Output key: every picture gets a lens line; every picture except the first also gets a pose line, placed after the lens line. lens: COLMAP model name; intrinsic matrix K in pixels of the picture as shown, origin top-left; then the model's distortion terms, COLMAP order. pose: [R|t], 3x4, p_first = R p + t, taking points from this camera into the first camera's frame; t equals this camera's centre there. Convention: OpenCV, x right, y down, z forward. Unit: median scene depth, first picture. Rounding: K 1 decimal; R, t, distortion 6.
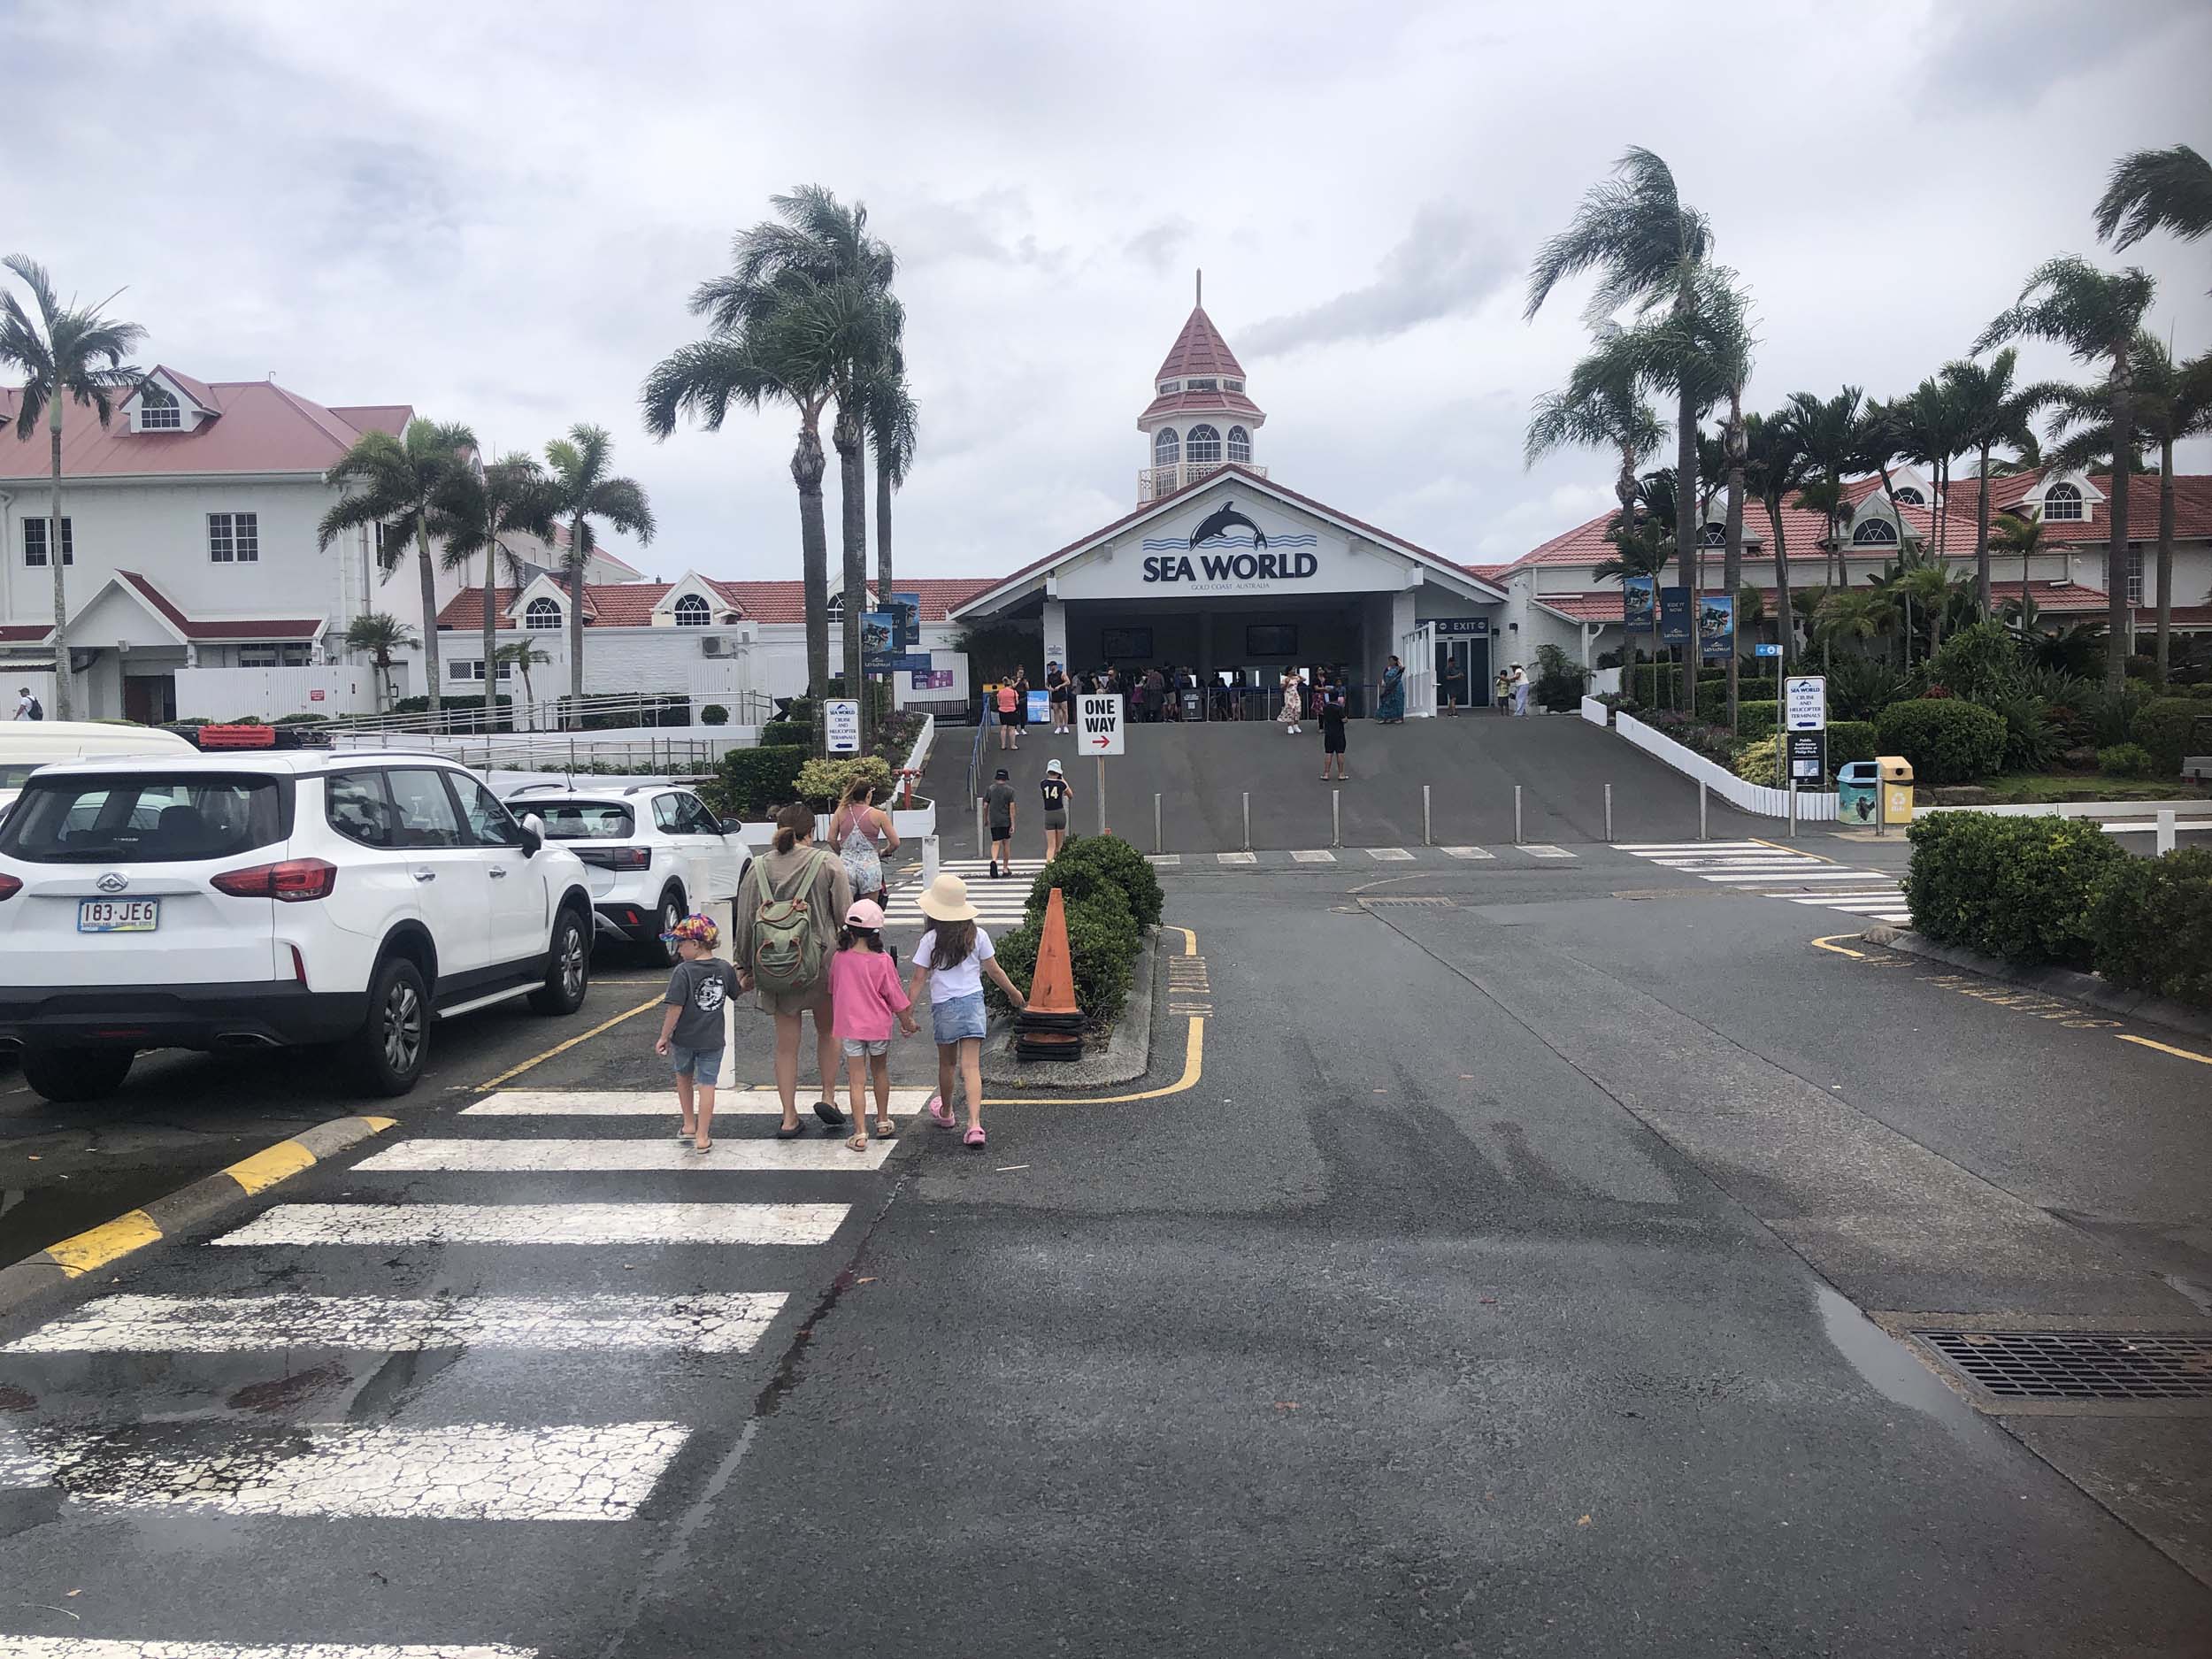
lens RADIAL K [[1826.1, 0, 1021.1], [0, 1826.1, 834.8], [0, 0, 1]] dist [0.032699, -0.037356]
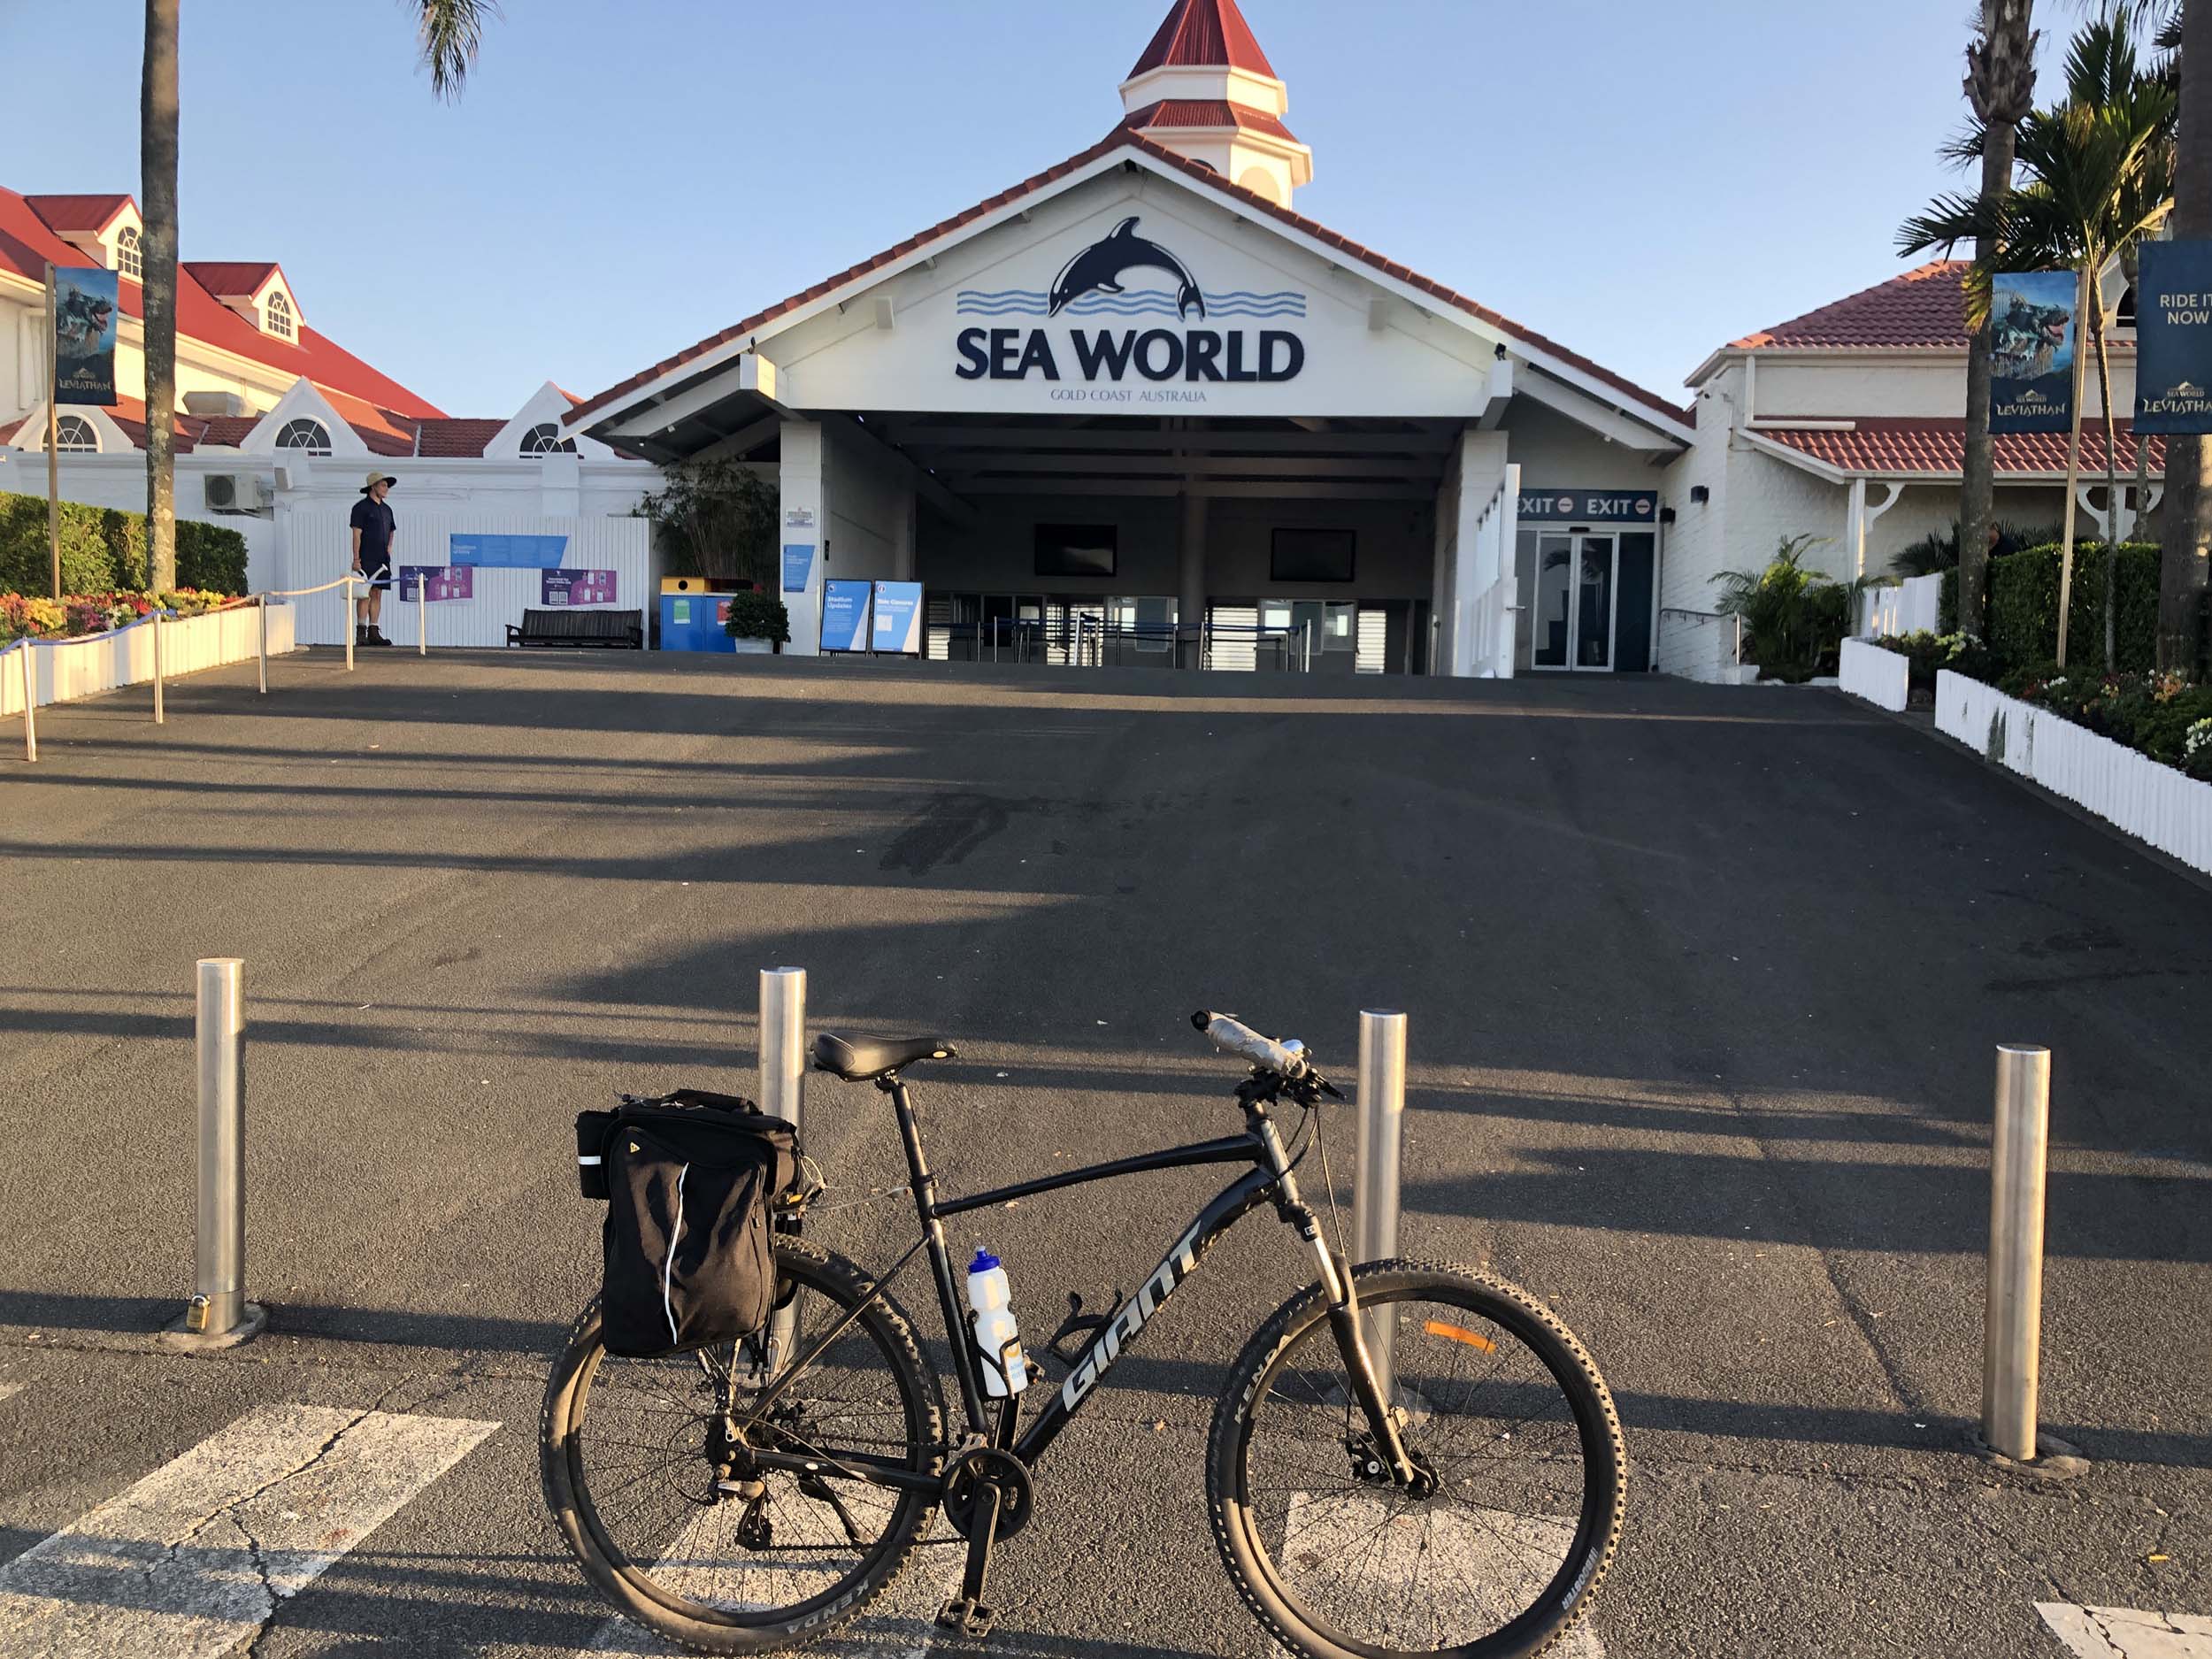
lens RADIAL K [[1826.1, 0, 1123.5], [0, 1826.1, 914.8], [0, 0, 1]] dist [0.032699, -0.037356]
pose [[0.996274, 0.060266, -0.061694, 0.152547], [-0.056756, 0.996751, 0.057148, -0.024655], [0.064938, -0.053434, 0.996458, 0.502720]]
